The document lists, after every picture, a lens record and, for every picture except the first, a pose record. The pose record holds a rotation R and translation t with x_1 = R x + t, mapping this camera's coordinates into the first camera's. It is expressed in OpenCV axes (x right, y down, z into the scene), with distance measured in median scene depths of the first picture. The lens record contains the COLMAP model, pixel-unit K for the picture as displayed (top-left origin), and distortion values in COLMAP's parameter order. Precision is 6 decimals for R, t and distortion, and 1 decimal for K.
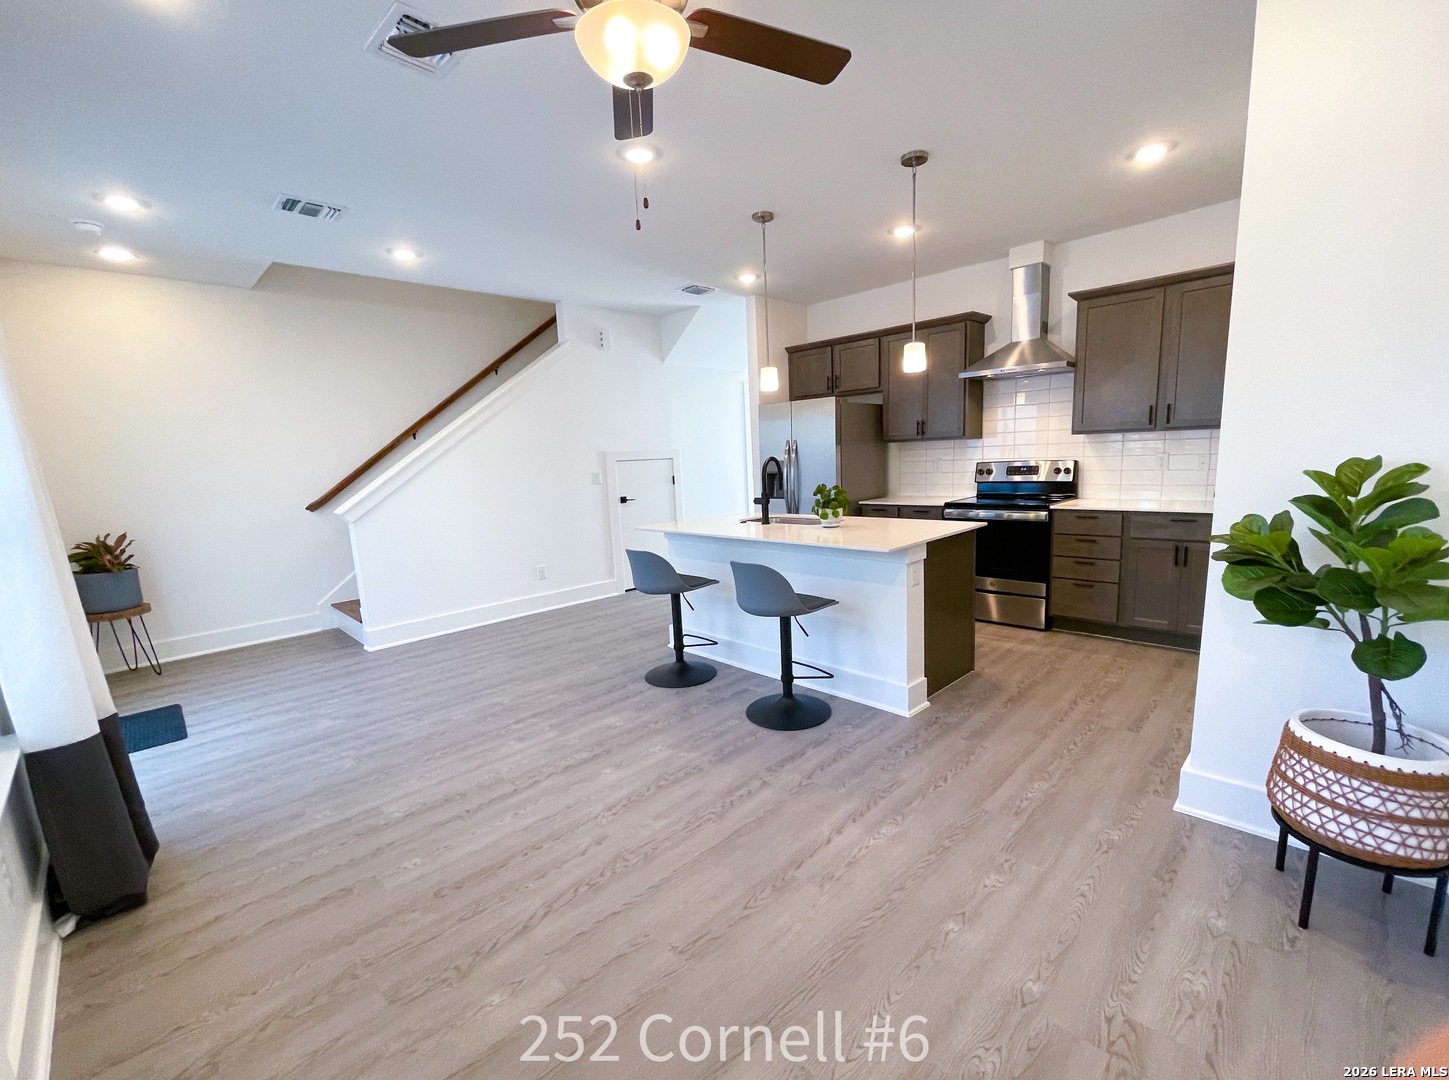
lens RADIAL K [[589.7, 0, 721.1], [0, 589.7, 550.0], [0, 0, 1]] dist [0.002790, 0.000561]
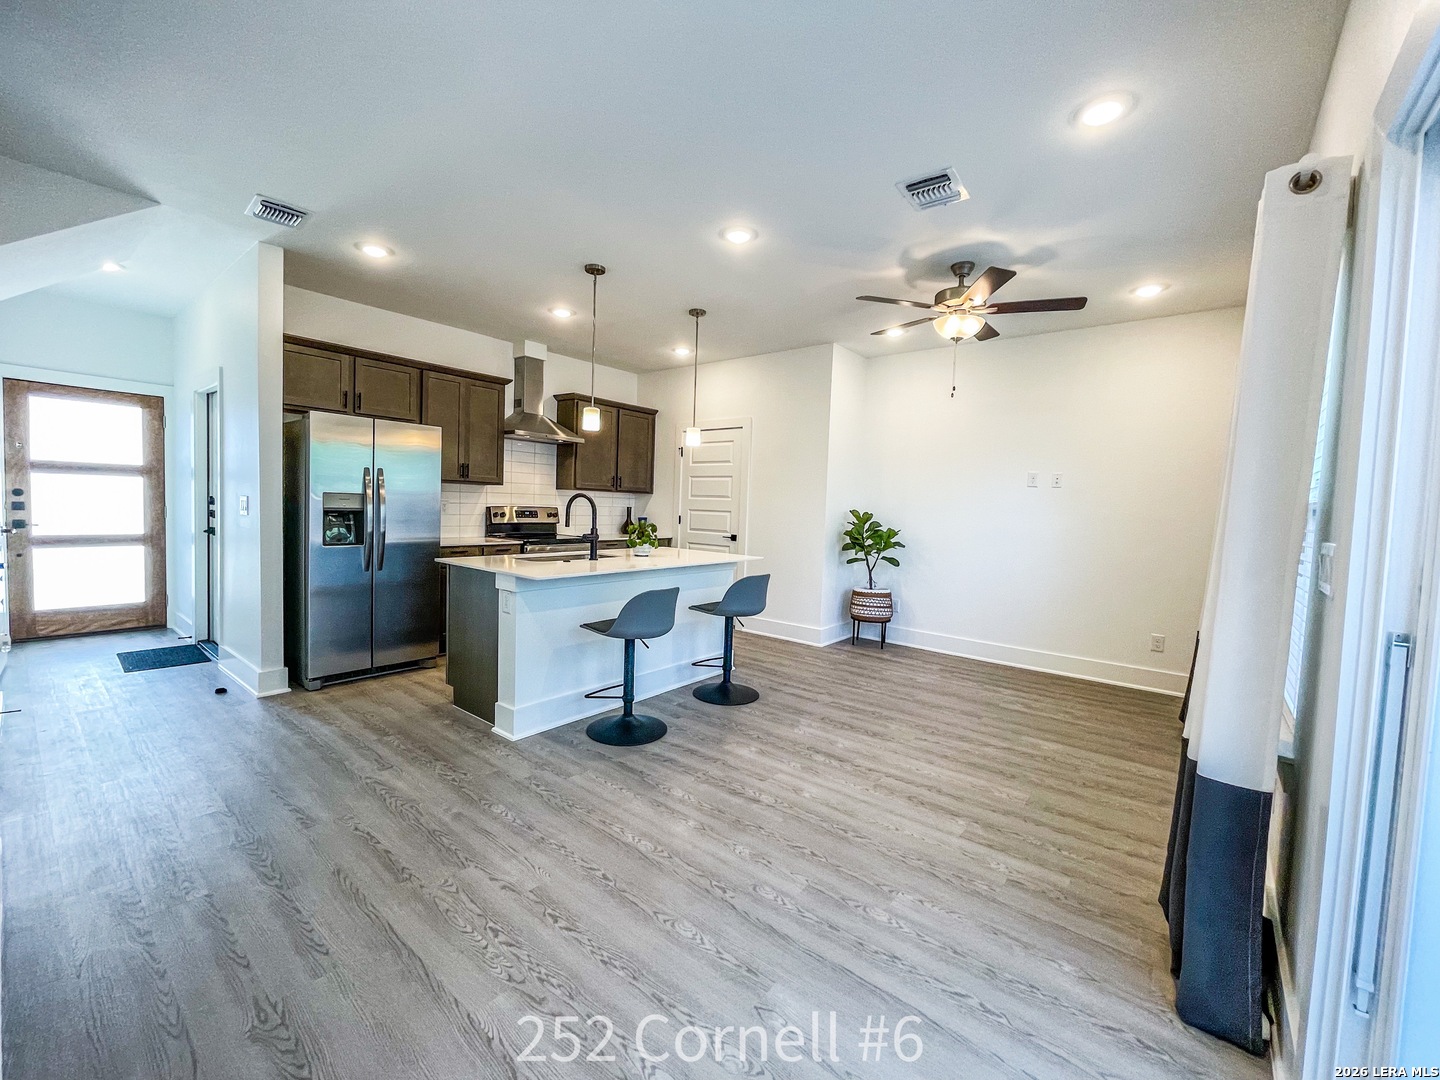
lens RADIAL K [[586.1, 0, 716.5], [0, 586.1, 534.0], [0, 0, 1]] dist [0.002790, 0.000561]
pose [[-0.074600, -0.010506, 0.997158, -1.243148], [0.129082, 0.991430, 0.020103, -0.107946], [-0.988824, 0.130215, -0.072604, 1.153587]]
